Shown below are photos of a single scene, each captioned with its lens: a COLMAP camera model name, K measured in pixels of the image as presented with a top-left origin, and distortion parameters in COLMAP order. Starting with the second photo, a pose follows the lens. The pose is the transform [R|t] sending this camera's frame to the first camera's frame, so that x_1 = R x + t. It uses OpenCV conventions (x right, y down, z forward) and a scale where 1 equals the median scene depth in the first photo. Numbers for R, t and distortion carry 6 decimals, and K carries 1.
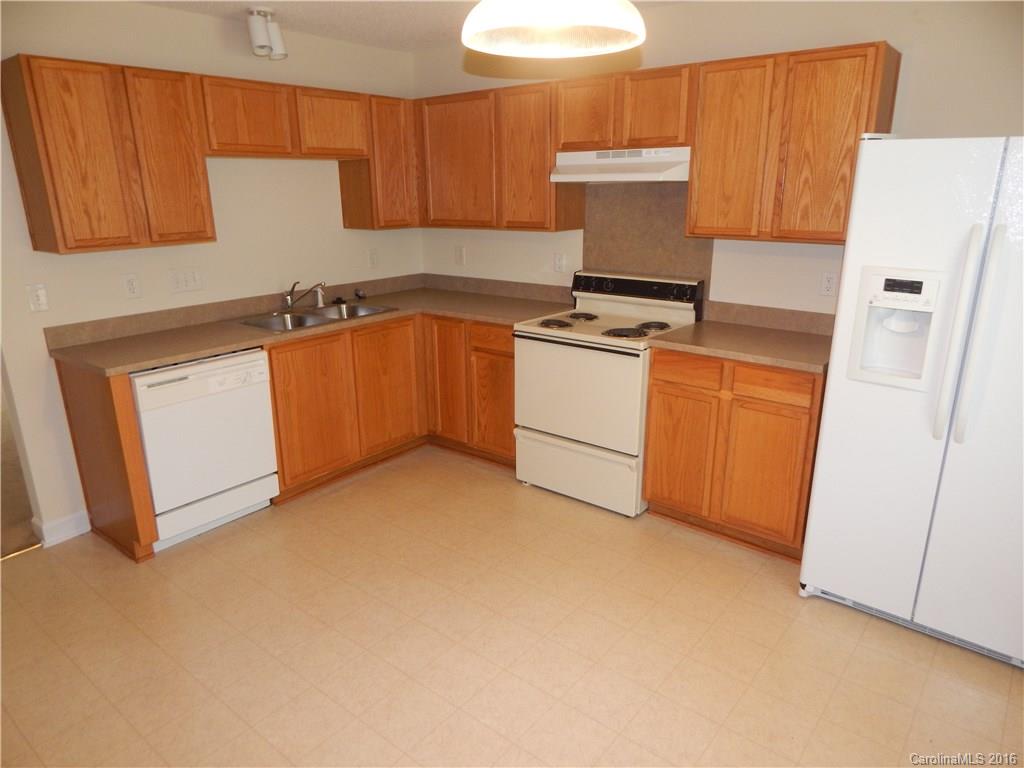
lens RADIAL K [[661.8, 0, 516.9], [0, 661.8, 378.2], [0, 0, 1]] dist [-0.011053, -0.000120]
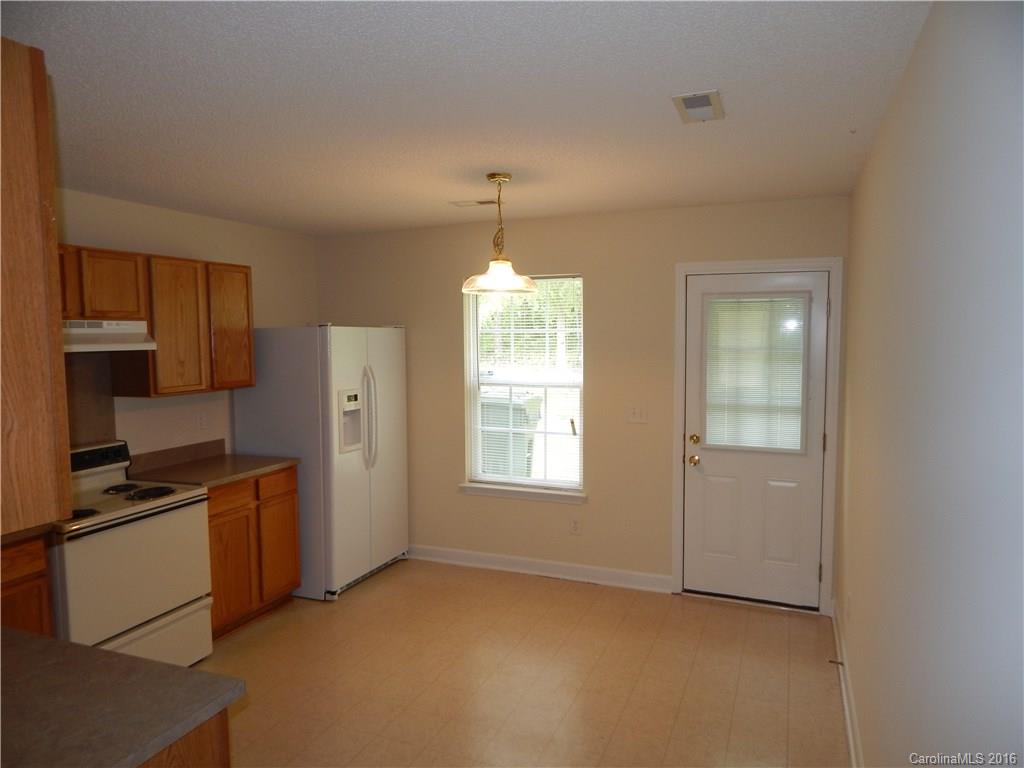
lens RADIAL K [[661.8, 0, 508.6], [0, 661.8, 381.0], [0, 0, 1]] dist [-0.011053, -0.000120]
pose [[-0.274038, -0.056827, 0.960039, -0.992731], [0.282319, 0.949518, 0.136790, -0.225706], [-0.919347, 0.308522, -0.244161, 0.717329]]
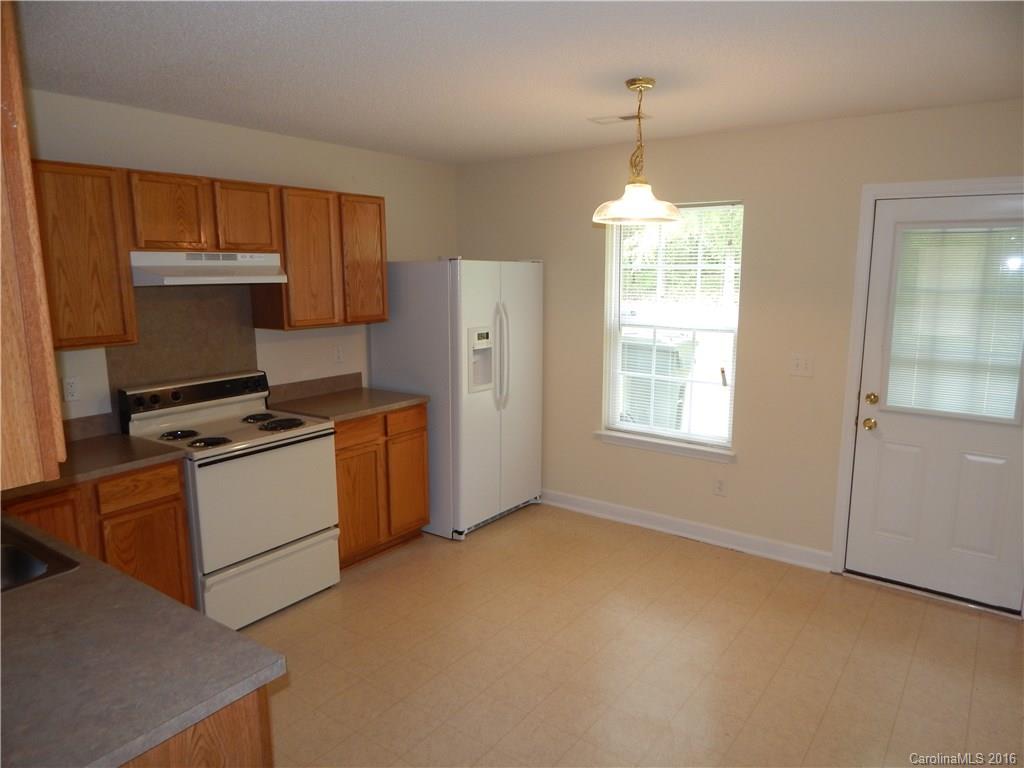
lens RADIAL K [[661.8, 0, 513.5], [0, 661.8, 376.6], [0, 0, 1]] dist [-0.011053, -0.000120]
pose [[-0.038255, -0.150620, 0.987851, -0.899548], [0.282469, 0.946626, 0.155274, -0.206894], [-0.958513, 0.284977, 0.006332, 0.649024]]
